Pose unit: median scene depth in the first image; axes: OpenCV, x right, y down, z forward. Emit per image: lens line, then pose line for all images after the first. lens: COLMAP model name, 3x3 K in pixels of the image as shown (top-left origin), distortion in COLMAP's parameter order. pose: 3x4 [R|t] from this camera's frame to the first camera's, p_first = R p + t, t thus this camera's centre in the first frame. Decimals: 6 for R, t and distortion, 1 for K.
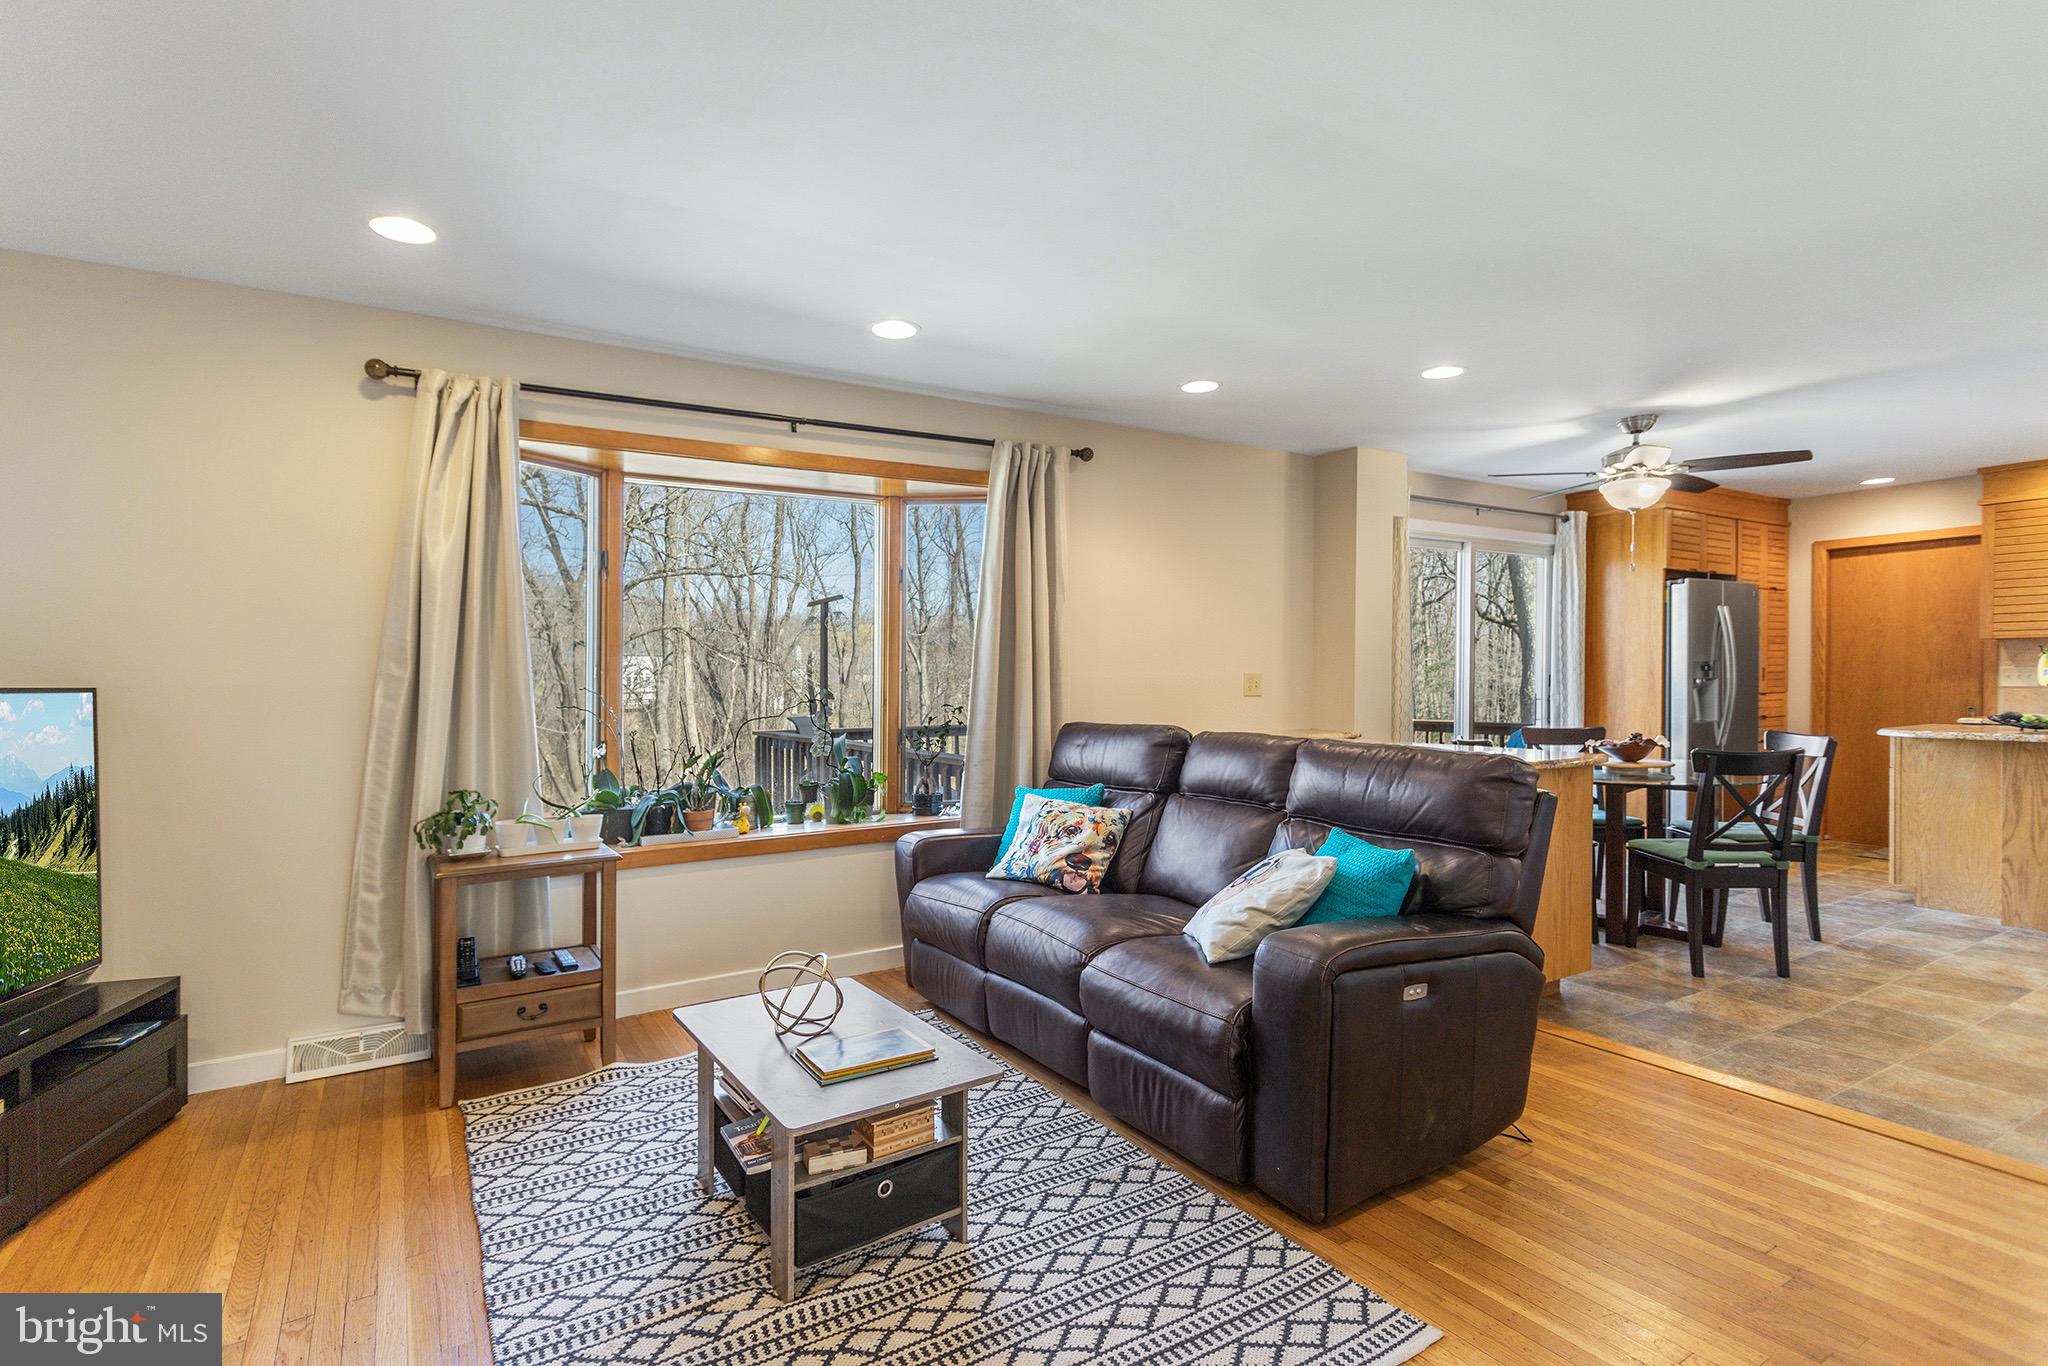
lens RADIAL K [[981.6, 0, 1001.9], [0, 981.6, 700.2], [0, 0, 1]] dist [-0.001105, 0.000142]
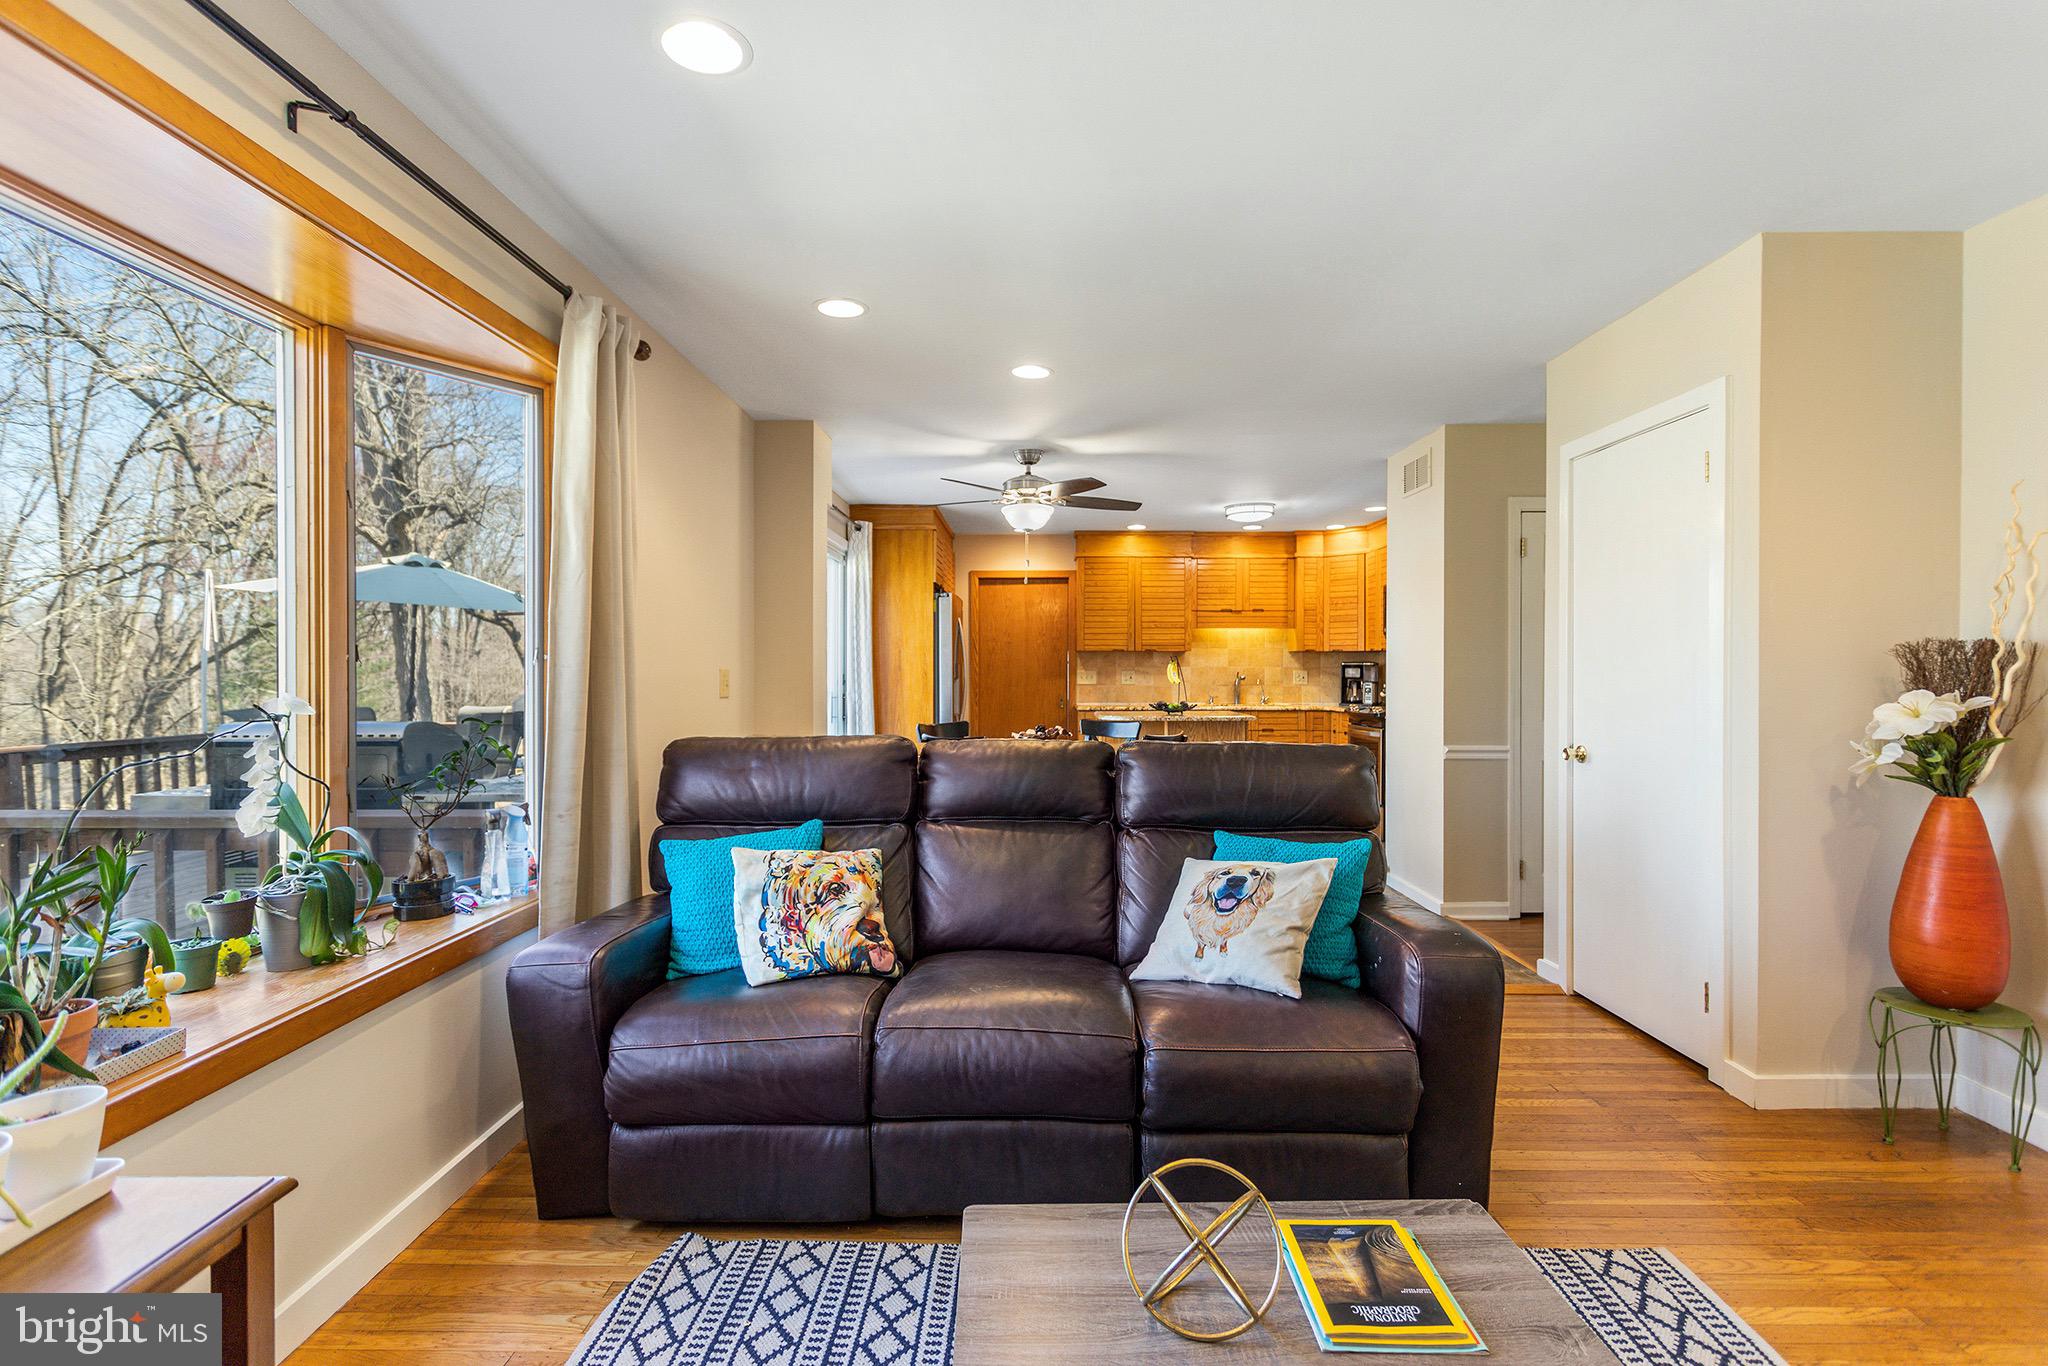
lens RADIAL K [[1007.3, 0, 1024.4], [0, 1007.3, 684.7], [0, 0, 1]] dist [-0.000457, -0.000065]
pose [[0.536491, -0.003065, 0.843900, -0.264536], [0.016992, 0.999830, -0.007171, -0.004021], [-0.843735, 0.018186, 0.536452, 0.279192]]
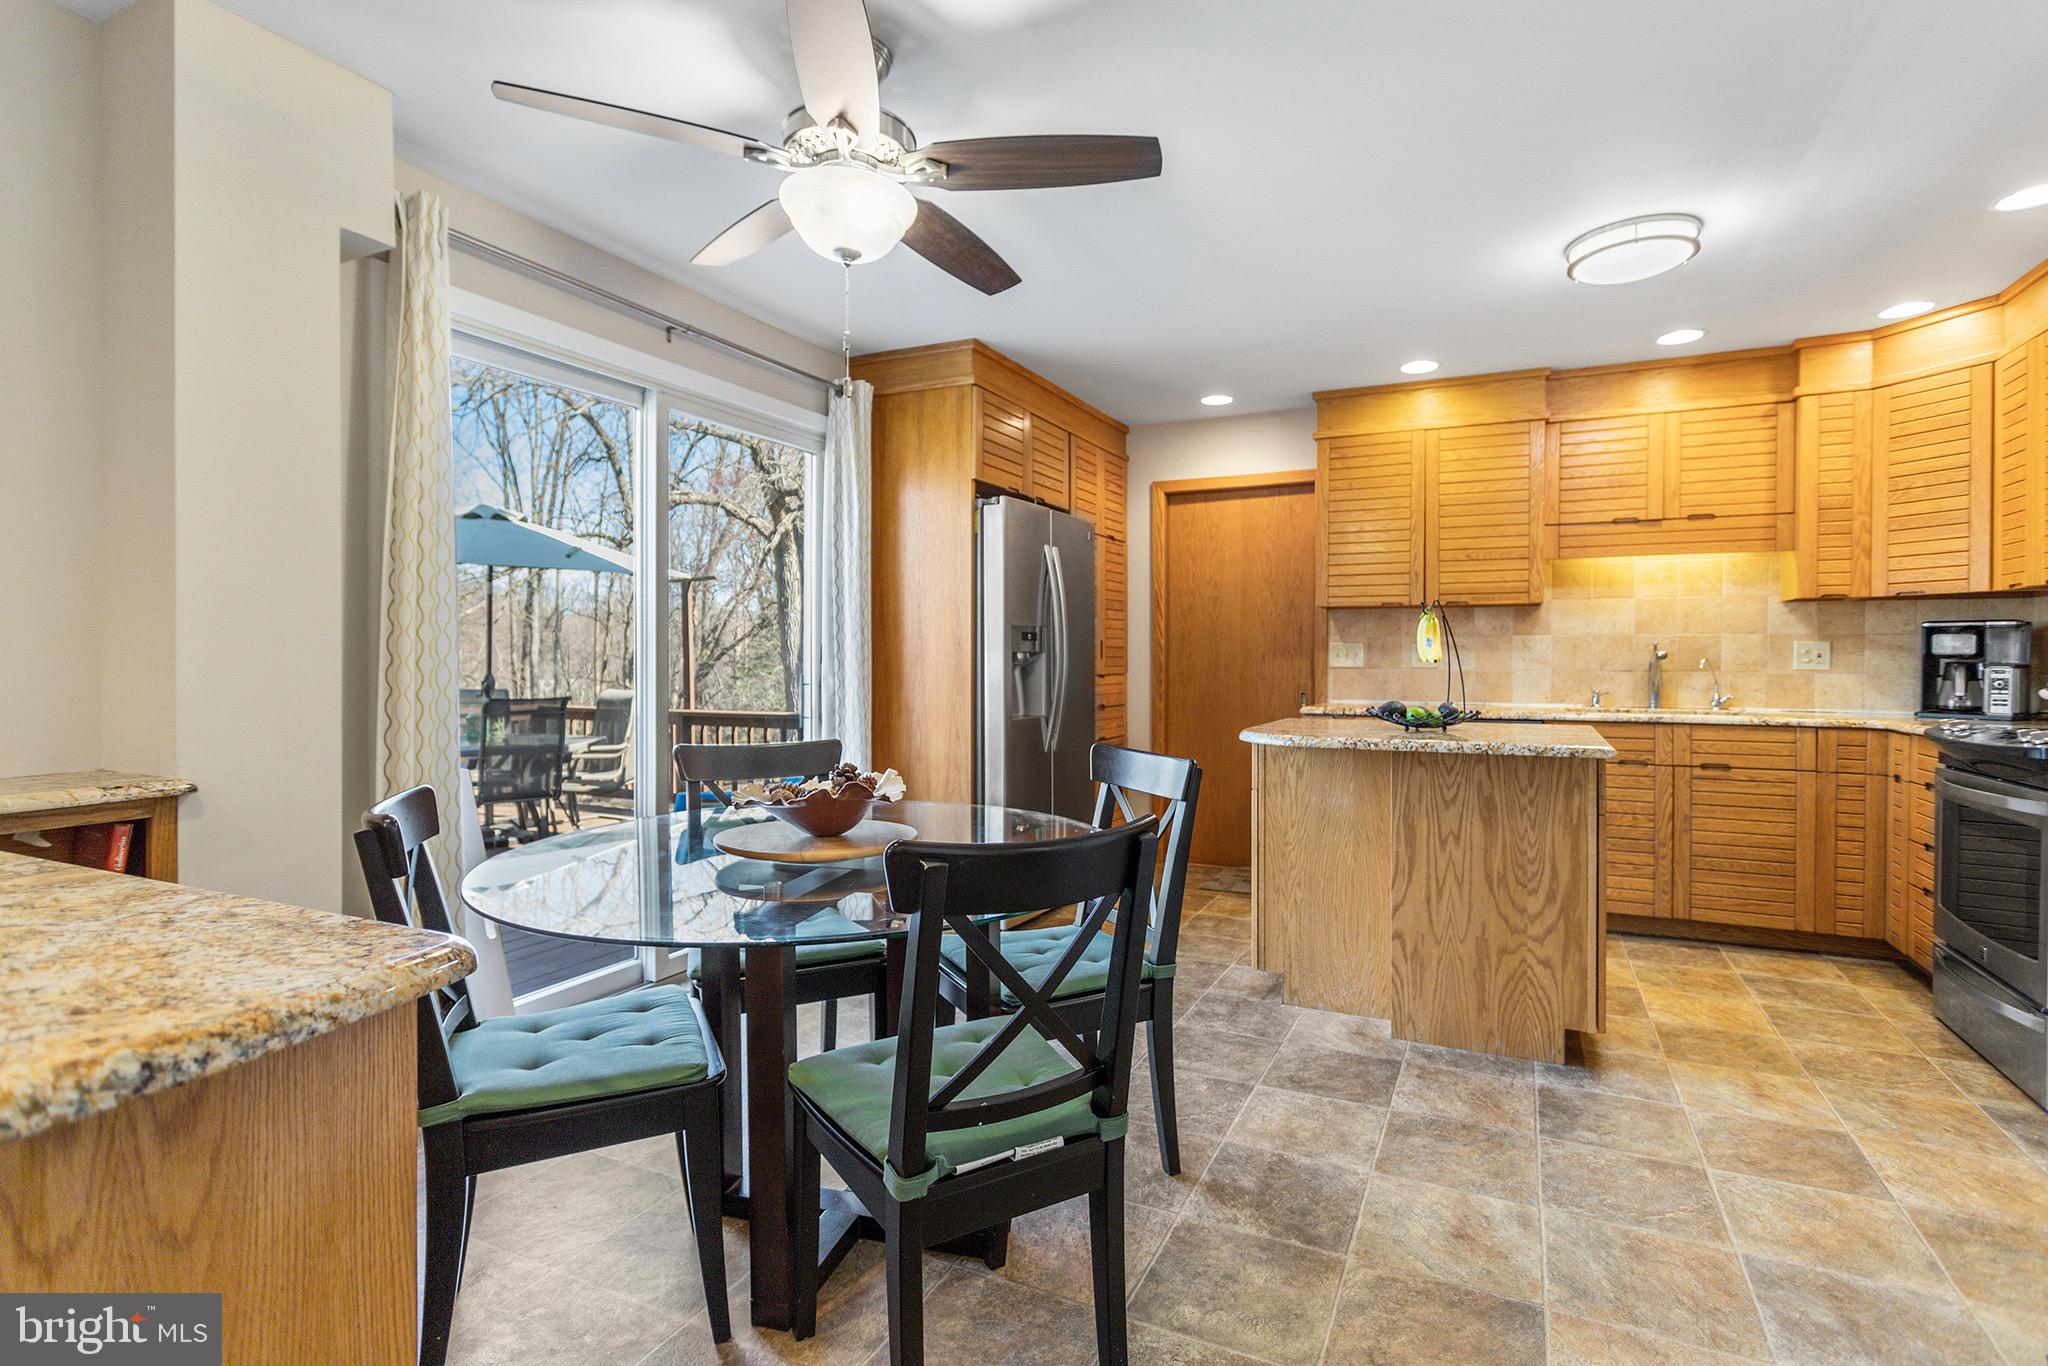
lens RADIAL K [[1010.1, 0, 1018.4], [0, 1010.1, 672.0], [0, 0, 1]] dist [0.000393, 0.000560]
pose [[0.843731, 0.002475, 0.536761, 0.347001], [0.004479, 0.999922, -0.011651, -0.001052], [-0.536748, 0.012234, 0.843654, 0.430576]]
